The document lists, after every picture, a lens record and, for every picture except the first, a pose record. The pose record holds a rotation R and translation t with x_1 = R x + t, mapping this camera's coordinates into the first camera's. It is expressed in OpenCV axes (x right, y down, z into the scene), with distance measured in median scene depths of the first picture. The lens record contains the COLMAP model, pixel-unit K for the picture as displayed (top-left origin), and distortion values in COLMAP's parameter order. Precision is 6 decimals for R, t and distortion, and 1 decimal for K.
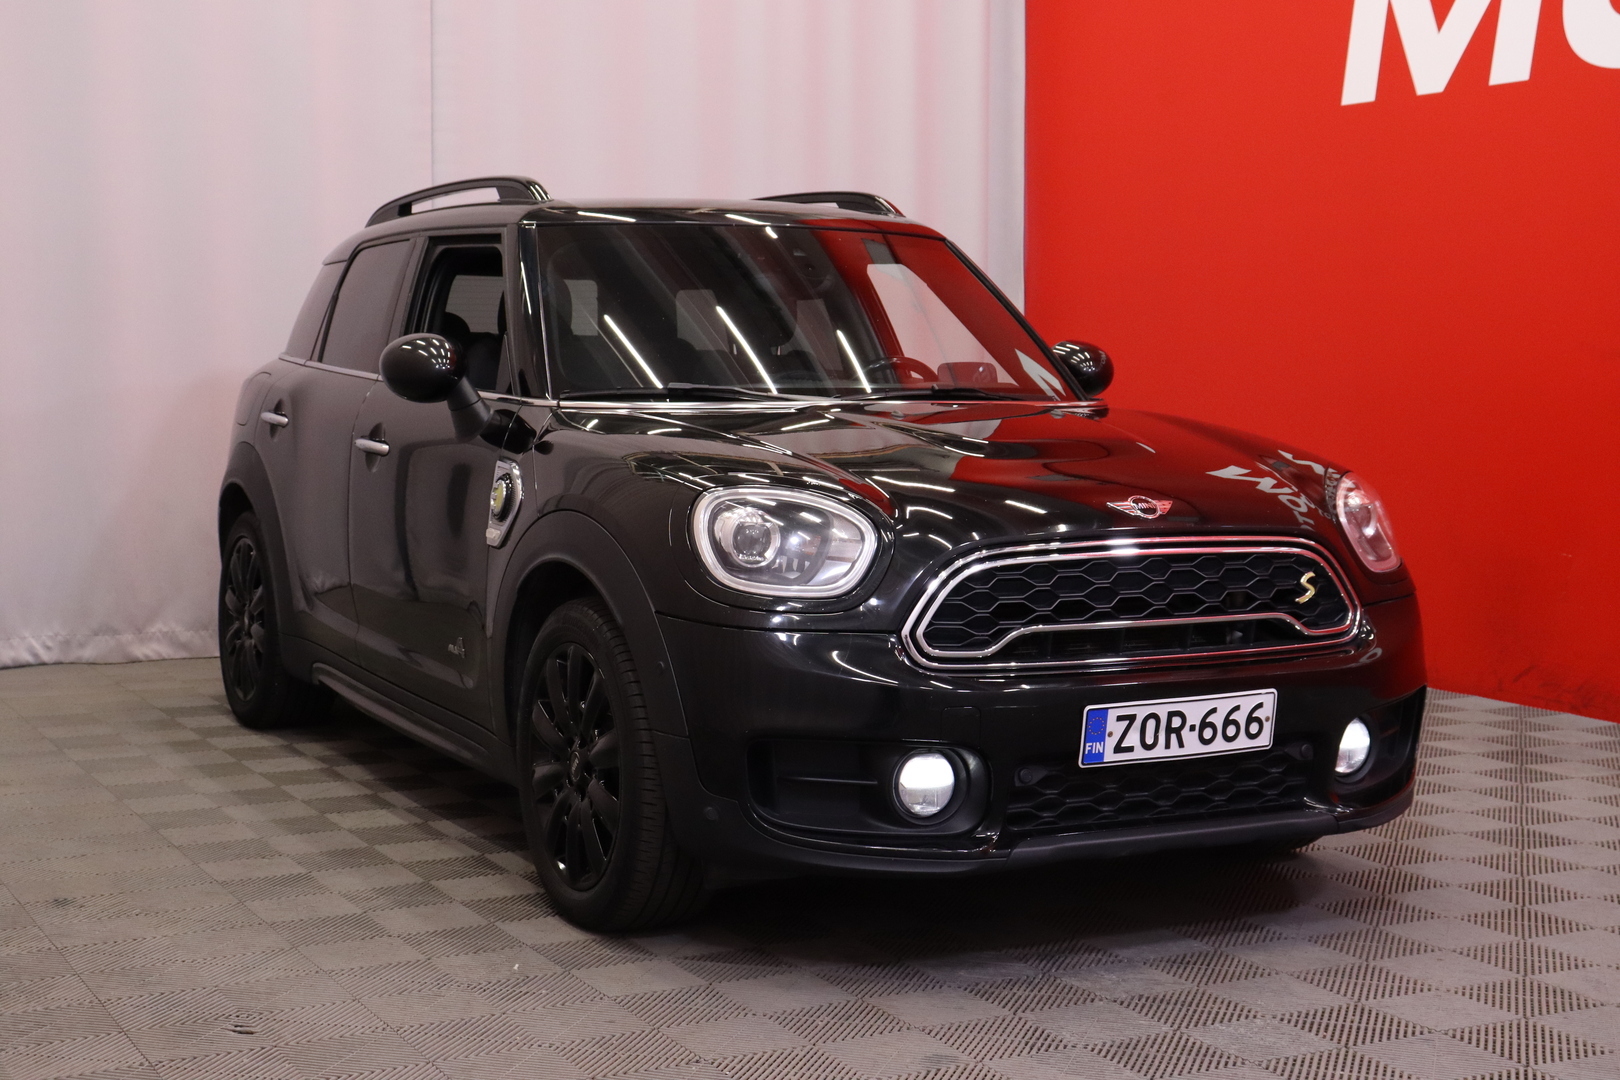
lens RADIAL K [[2435.3, 0, 810.0], [0, 2435.3, 540.0], [0, 0, 1]] dist [-0.010280, 0.017168]
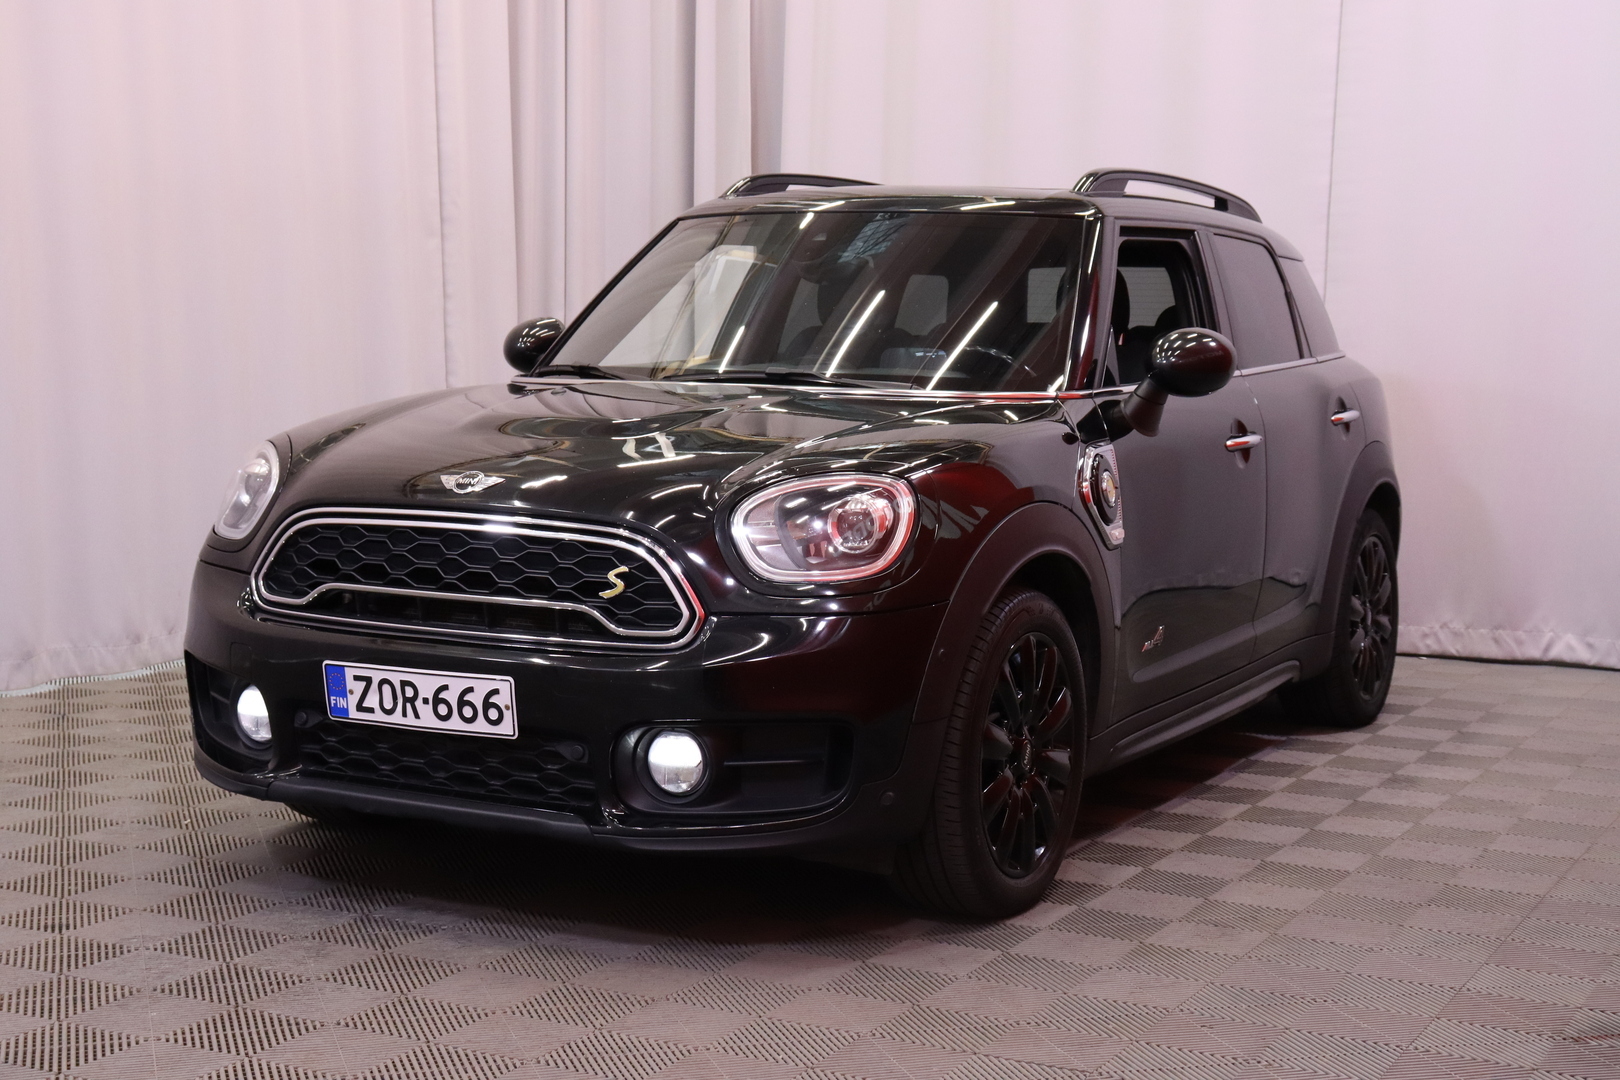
lens RADIAL K [[2435.3, 0, 810.0], [0, 2435.3, 540.0], [0, 0, 1]] dist [-0.010280, 0.017168]
pose [[0.545527, 0.074786, -0.834750, 1.082898], [-0.082843, 0.995945, 0.035089, -0.037786], [0.833989, 0.050011, 0.549510, 0.577049]]
